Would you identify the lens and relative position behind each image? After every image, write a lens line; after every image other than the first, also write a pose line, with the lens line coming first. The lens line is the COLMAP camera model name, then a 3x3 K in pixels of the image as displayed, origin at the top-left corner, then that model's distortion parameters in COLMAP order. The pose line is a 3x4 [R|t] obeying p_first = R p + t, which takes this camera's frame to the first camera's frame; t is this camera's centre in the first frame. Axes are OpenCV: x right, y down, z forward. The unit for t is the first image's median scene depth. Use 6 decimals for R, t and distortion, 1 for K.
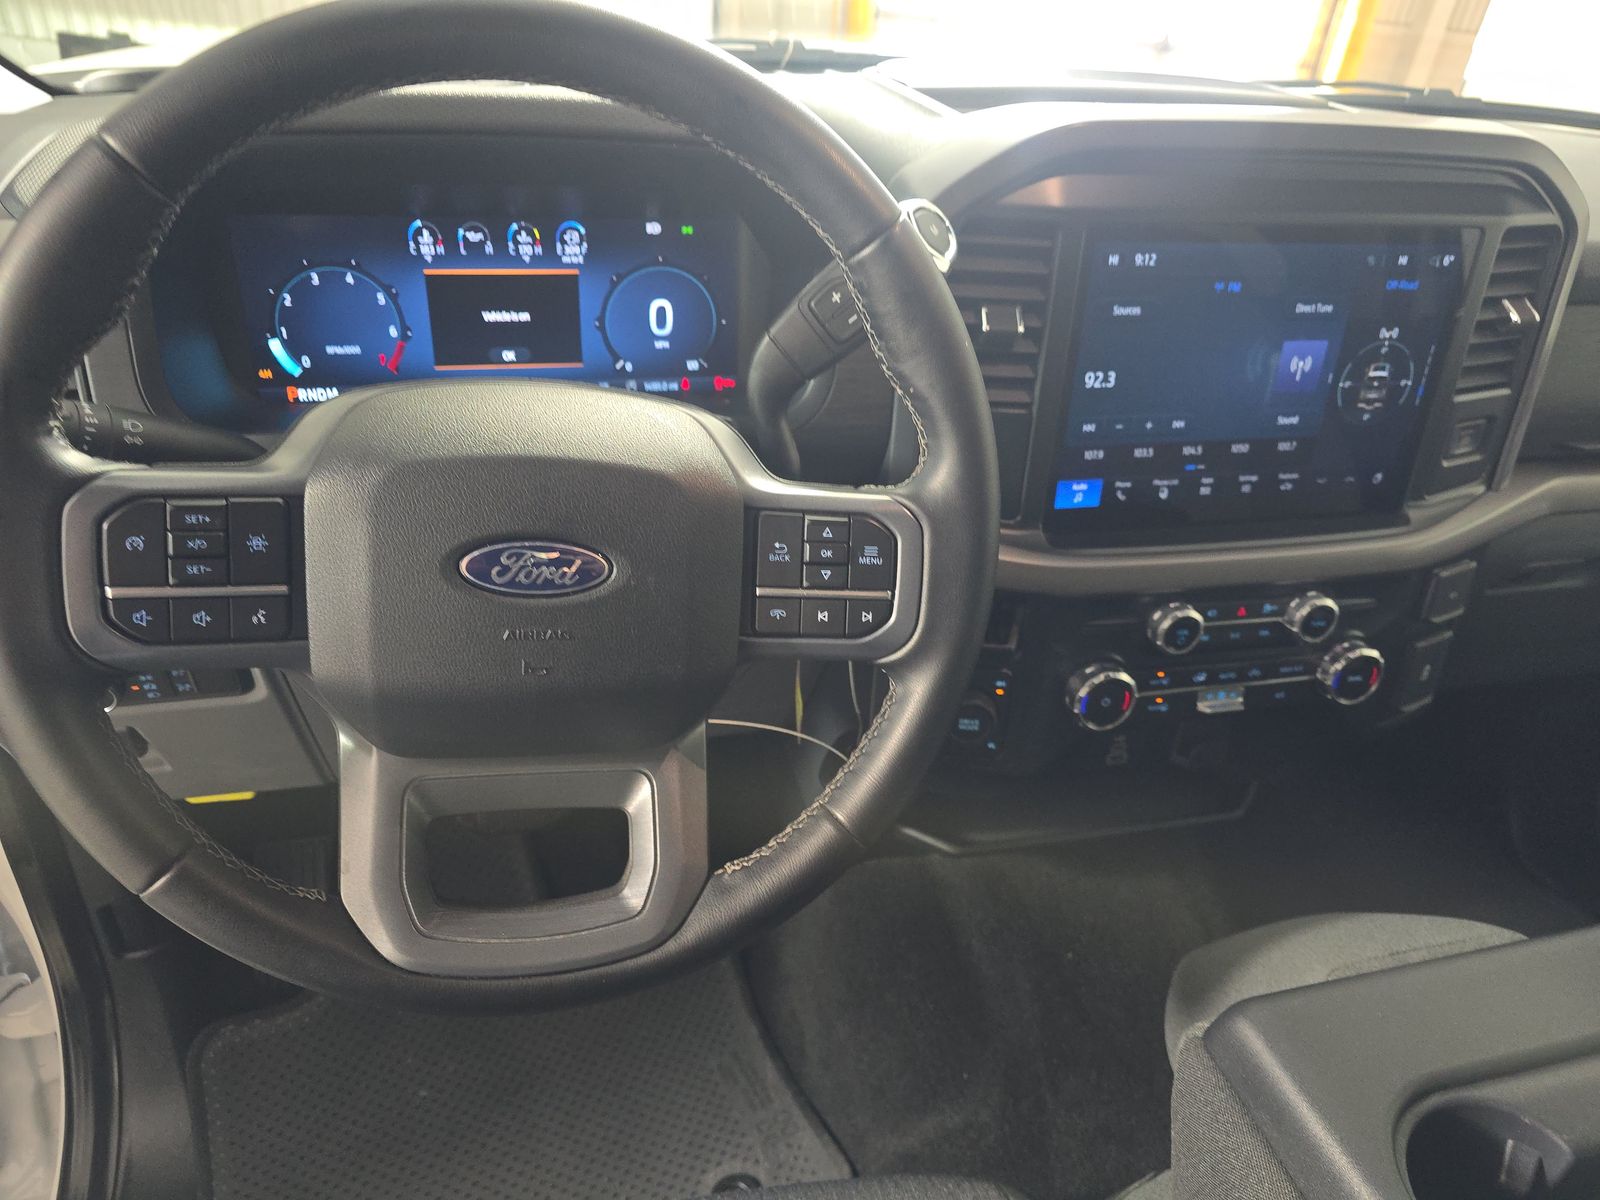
lens RADIAL K [[1079.7, 0, 793.7], [0, 1079.7, 603.5], [0, 0, 1]] dist [0.062375, -0.048048]
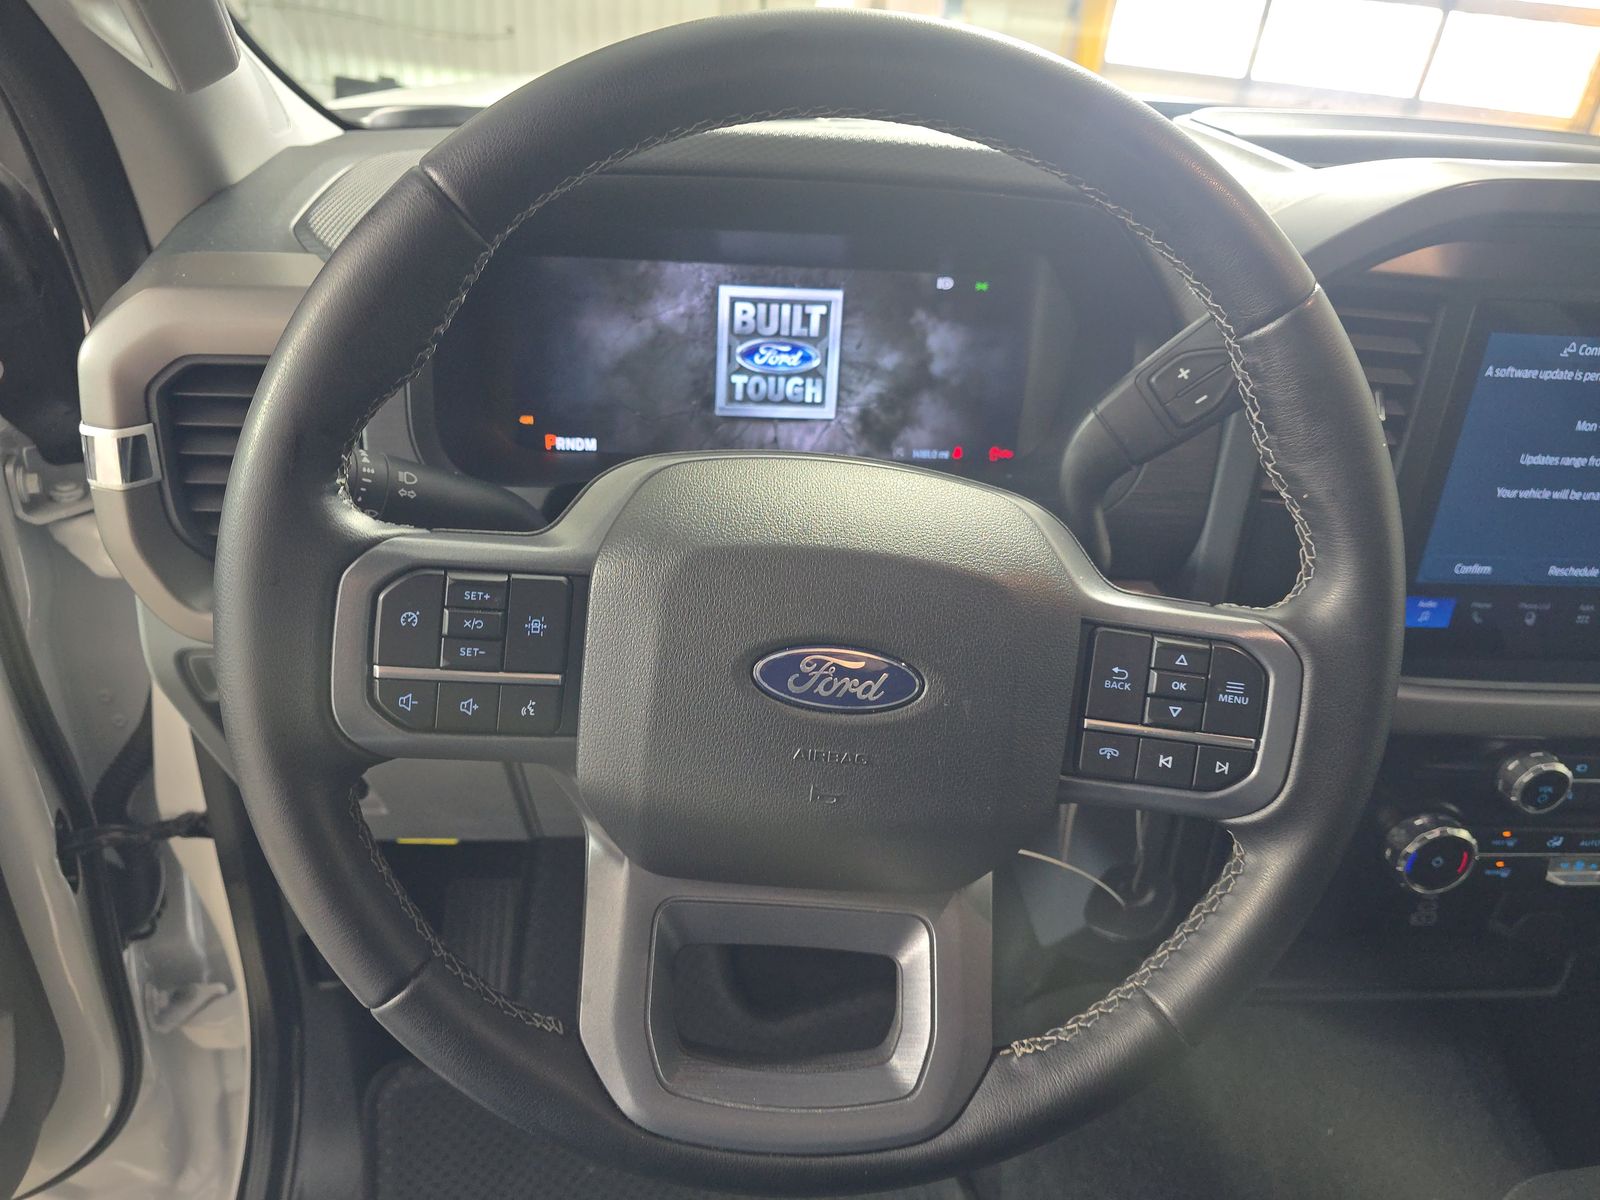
lens RADIAL K [[1069.5, 0, 800.0], [0, 1069.5, 600.0], [0, 0, 1]] dist [0.060088, -0.061291]
pose [[0.987385, 0.080883, -0.136120, -0.145041], [-0.086015, 0.995772, -0.032240, -0.059423], [0.132937, 0.043542, 0.990168, 0.149165]]
